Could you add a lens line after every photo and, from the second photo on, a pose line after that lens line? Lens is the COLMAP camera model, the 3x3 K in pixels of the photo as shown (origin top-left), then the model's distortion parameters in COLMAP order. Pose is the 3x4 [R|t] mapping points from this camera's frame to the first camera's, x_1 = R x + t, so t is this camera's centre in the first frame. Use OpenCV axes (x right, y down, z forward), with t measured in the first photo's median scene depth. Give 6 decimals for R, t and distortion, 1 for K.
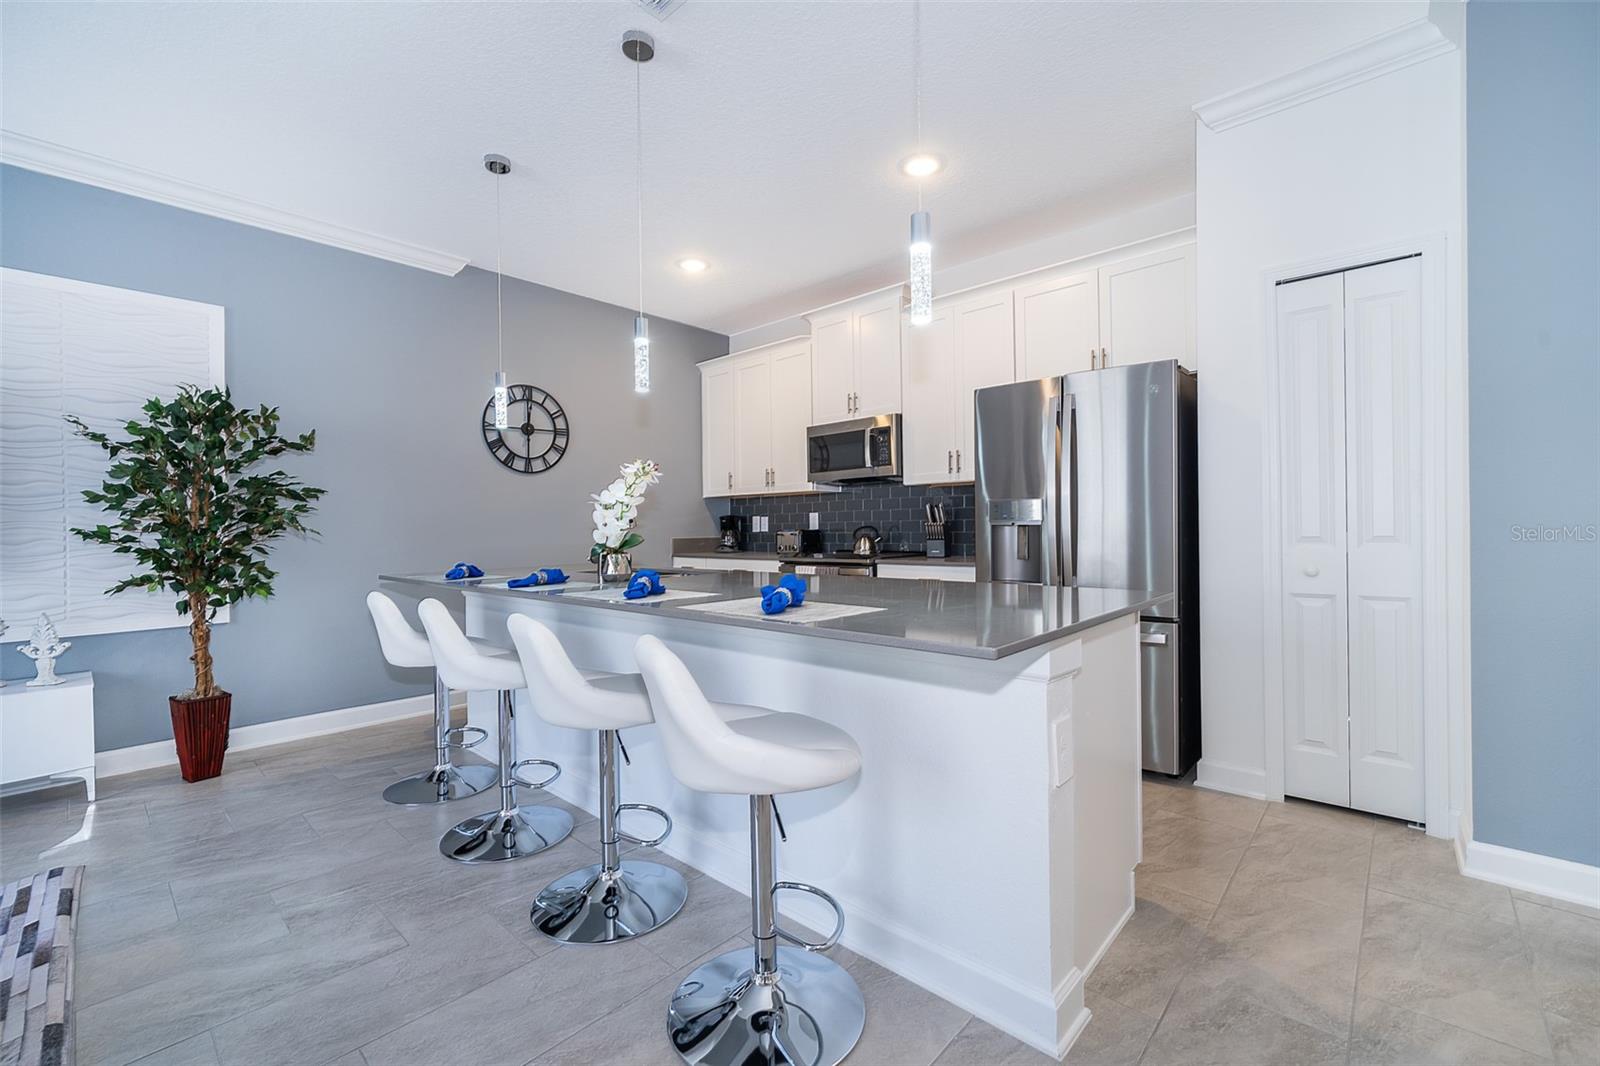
lens RADIAL K [[673.1, 0, 800.1], [0, 673.1, 524.7], [0, 0, 1]] dist [-0.001974, -0.000111]
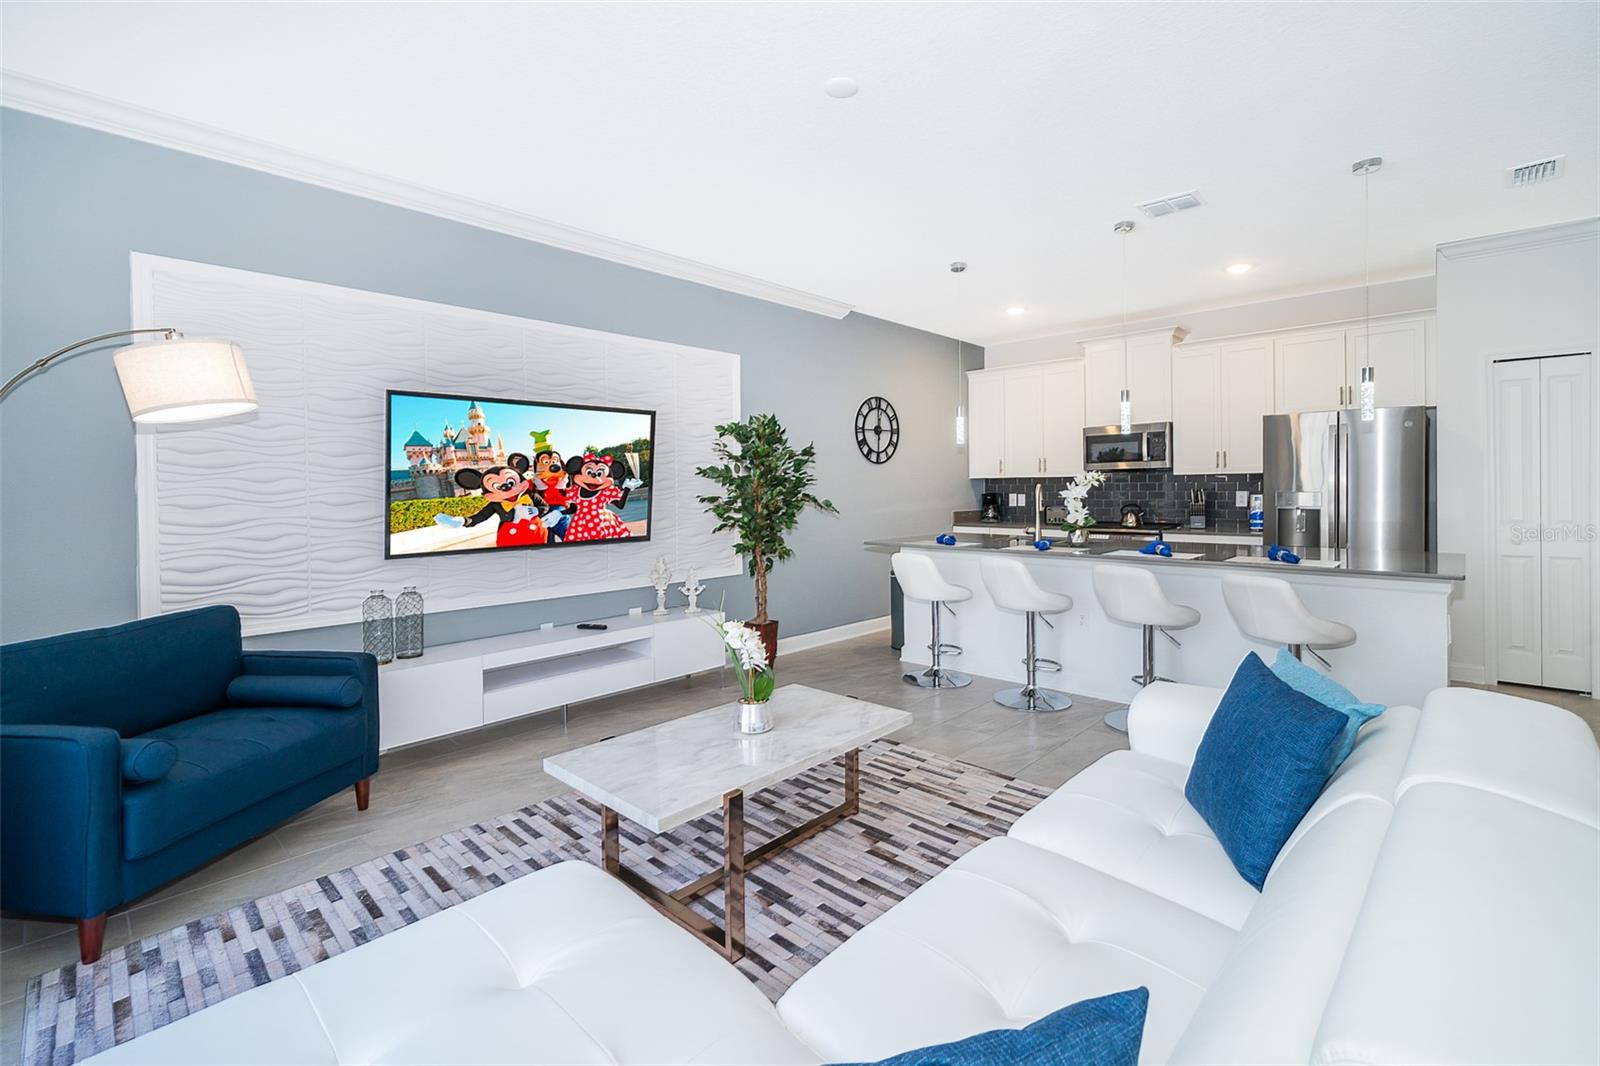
lens RADIAL K [[688.3, 0, 863.9], [0, 688.3, 489.8], [0, 0, 1]] dist [0.000594, -0.000016]
pose [[0.999956, 0.001844, 0.009182, -0.548884], [-0.001896, 0.999982, 0.005623, -0.040537], [-0.009171, -0.005641, 0.999942, -0.426297]]
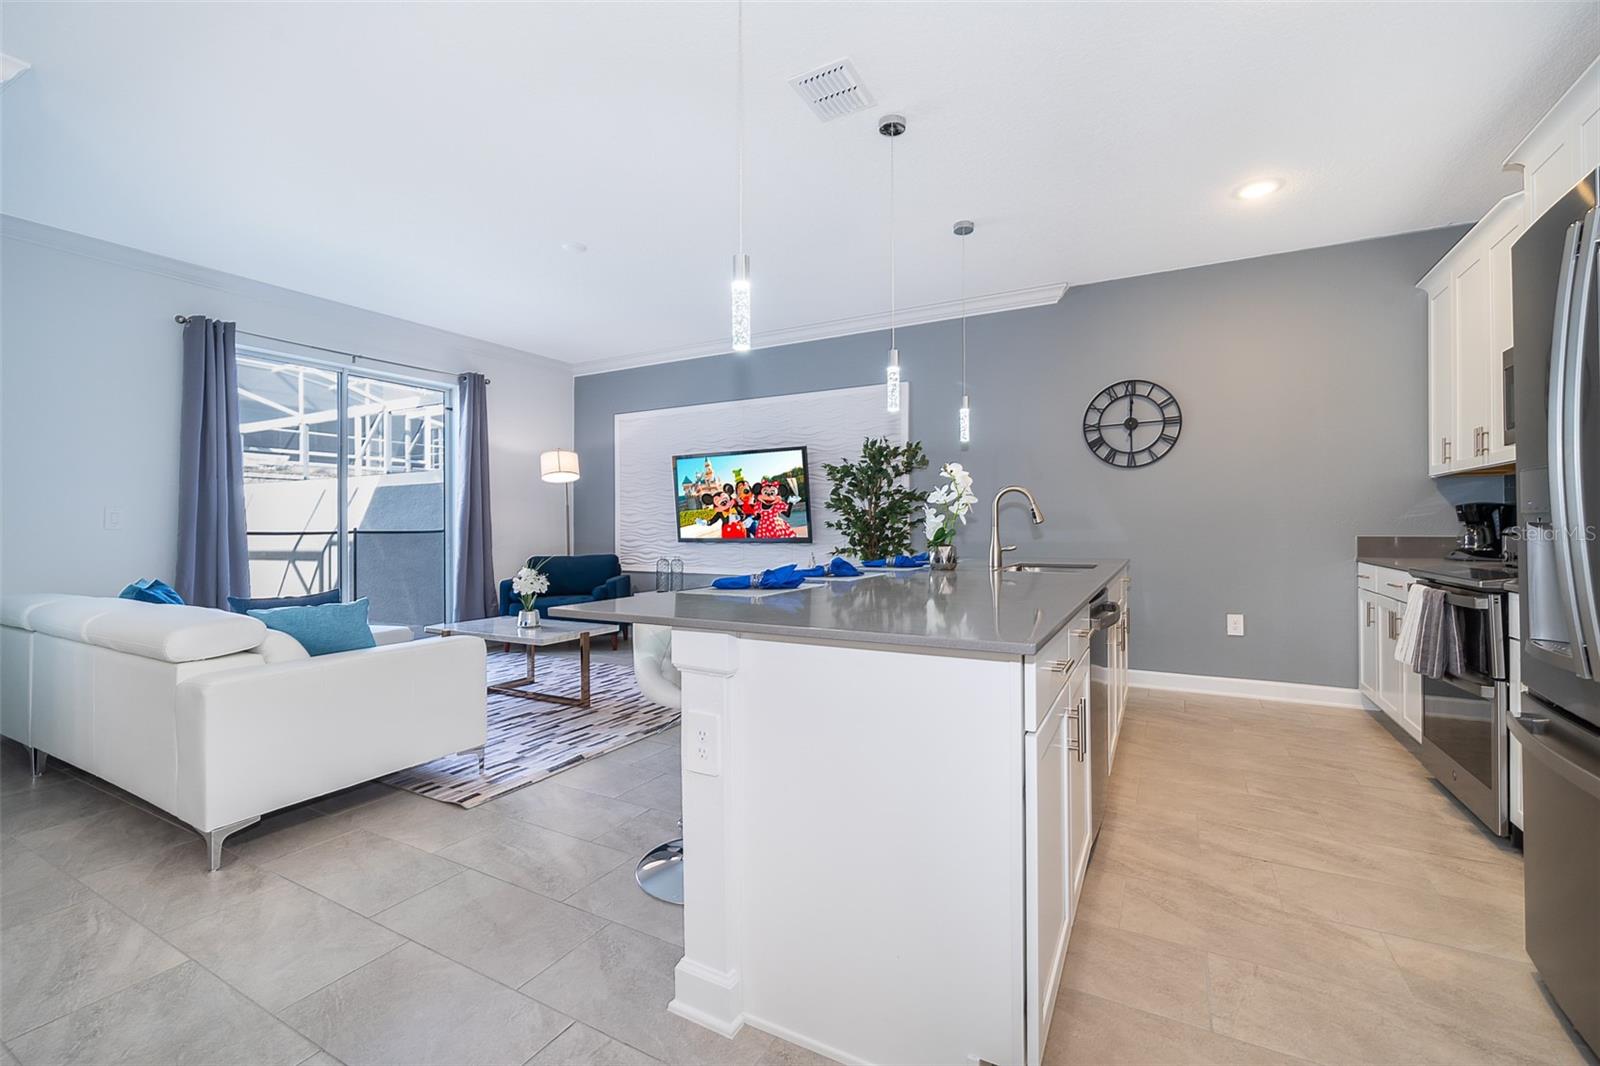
lens RADIAL K [[673.1, 0, 800.1], [0, 673.1, 524.7], [0, 0, 1]] dist [-0.001974, -0.000111]
pose [[0.219994, 0.008005, -0.975468, 0.585190], [0.002176, 0.999960, 0.008697, -0.000608], [0.975499, -0.004036, 0.219967, 0.359366]]
